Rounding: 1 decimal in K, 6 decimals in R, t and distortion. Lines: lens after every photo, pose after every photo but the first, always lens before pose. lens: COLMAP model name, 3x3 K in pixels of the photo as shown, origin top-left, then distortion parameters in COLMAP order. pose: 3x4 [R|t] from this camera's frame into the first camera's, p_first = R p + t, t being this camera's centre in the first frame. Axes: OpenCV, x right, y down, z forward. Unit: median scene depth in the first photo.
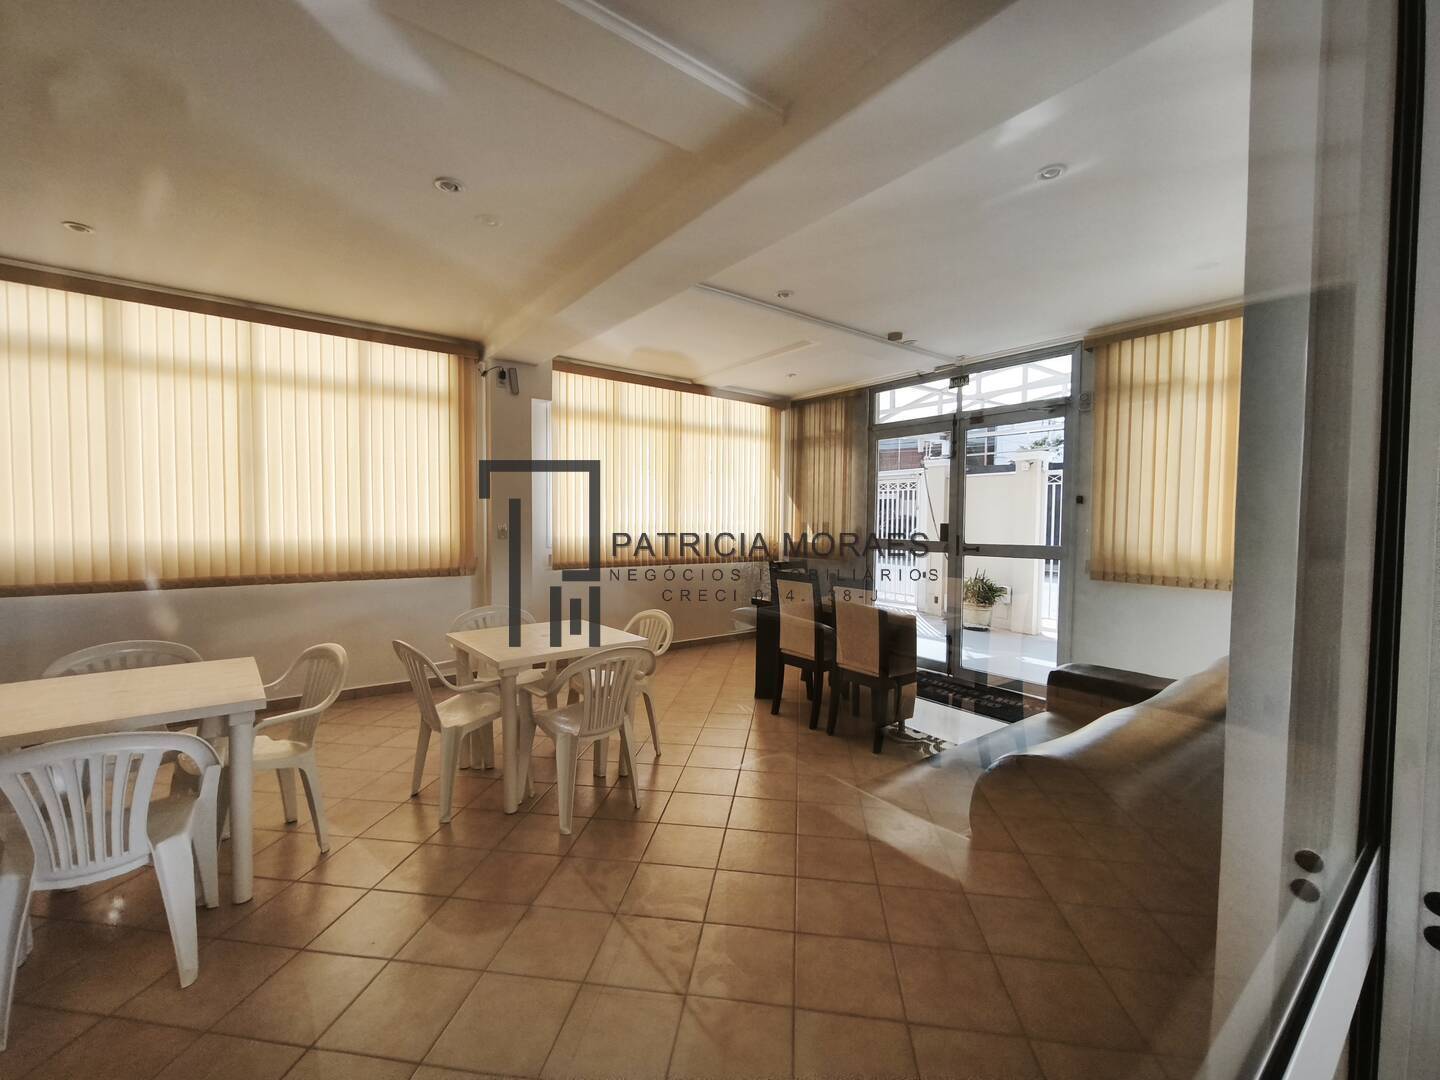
lens RADIAL K [[600.7, 0, 719.7], [0, 600.7, 540.2], [0, 0, 1]] dist [0.001093, -0.000040]
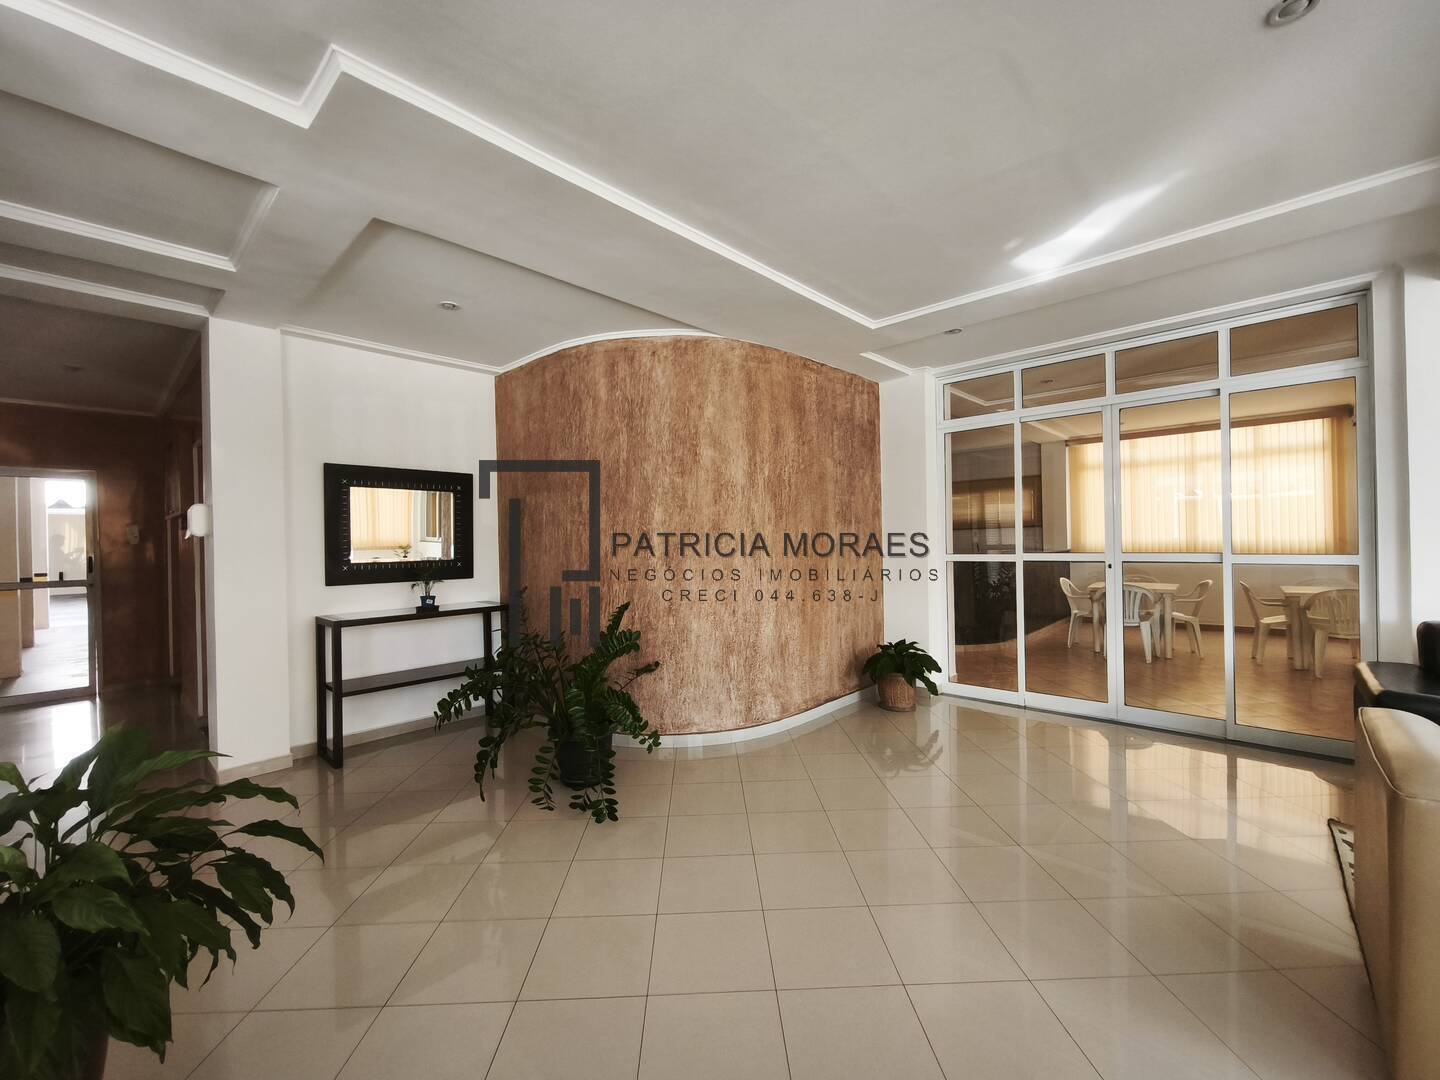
lens RADIAL K [[600.7, 0, 719.7], [0, 600.7, 540.2], [0, 0, 1]] dist [0.001093, -0.000040]
pose [[0.168991, -0.012468, -0.985539, 1.141519], [-0.014144, 0.999786, -0.015073, 0.062481], [0.985516, 0.016487, 0.168779, -1.094028]]
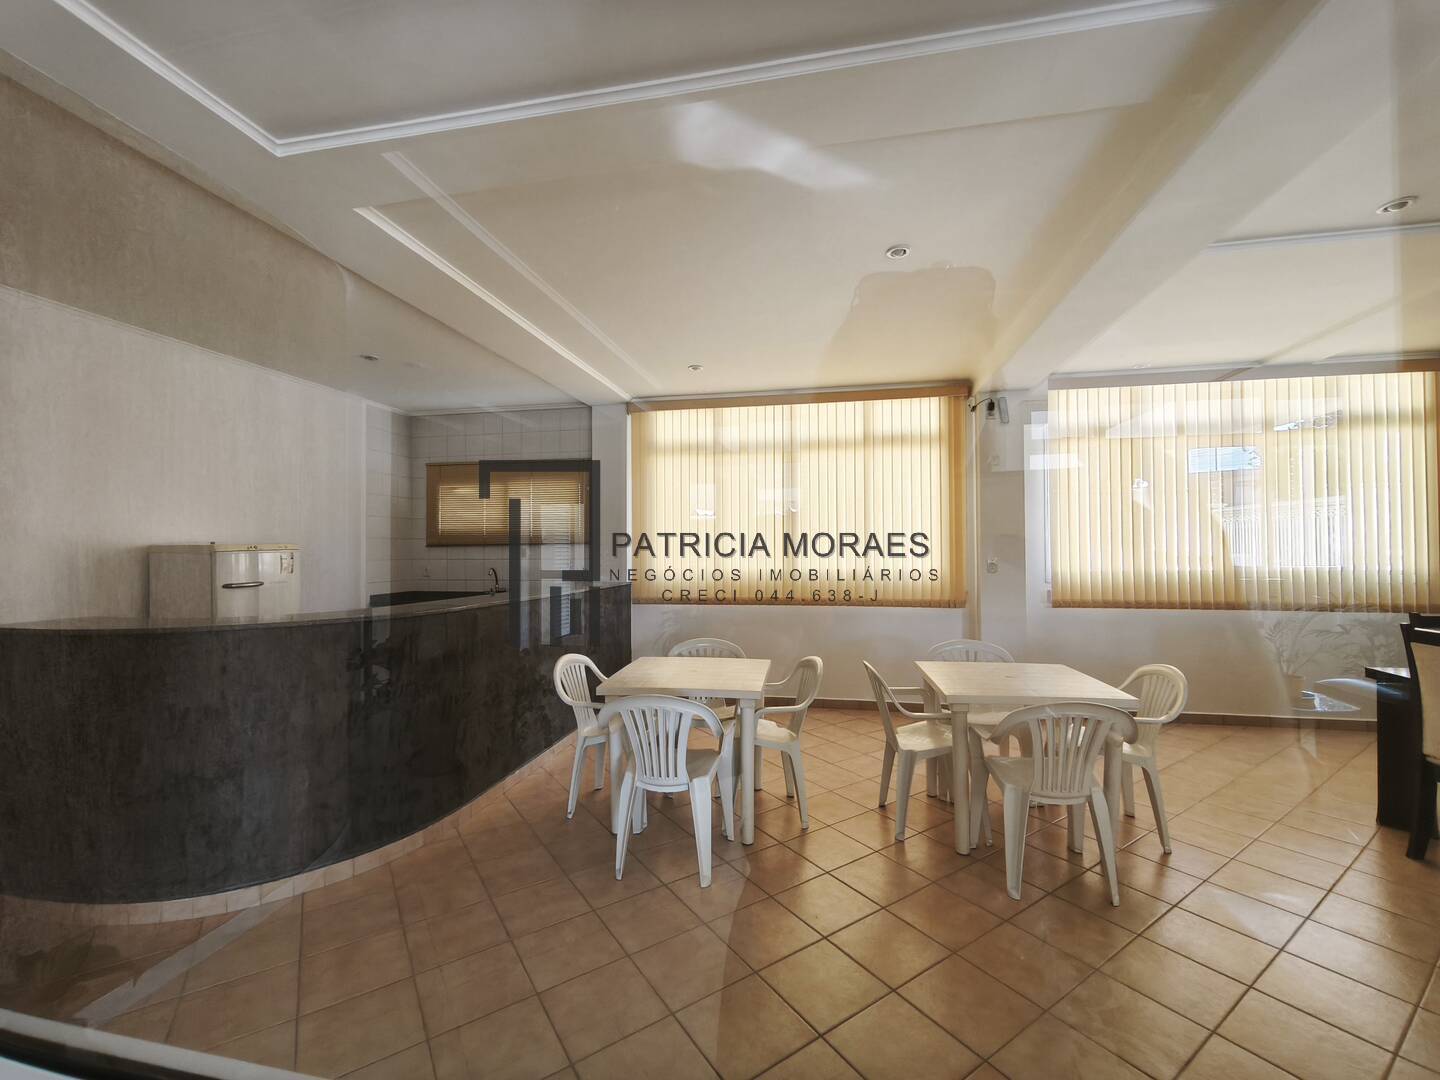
lens RADIAL K [[597.8, 0, 722.4], [0, 597.8, 542.8], [0, 0, 1]] dist [-0.000526, -0.000334]
pose [[0.665242, -0.021335, -0.746323, 0.108326], [-0.016402, 0.998933, -0.043177, -0.001950], [0.746447, 0.040964, 0.664182, 0.038848]]
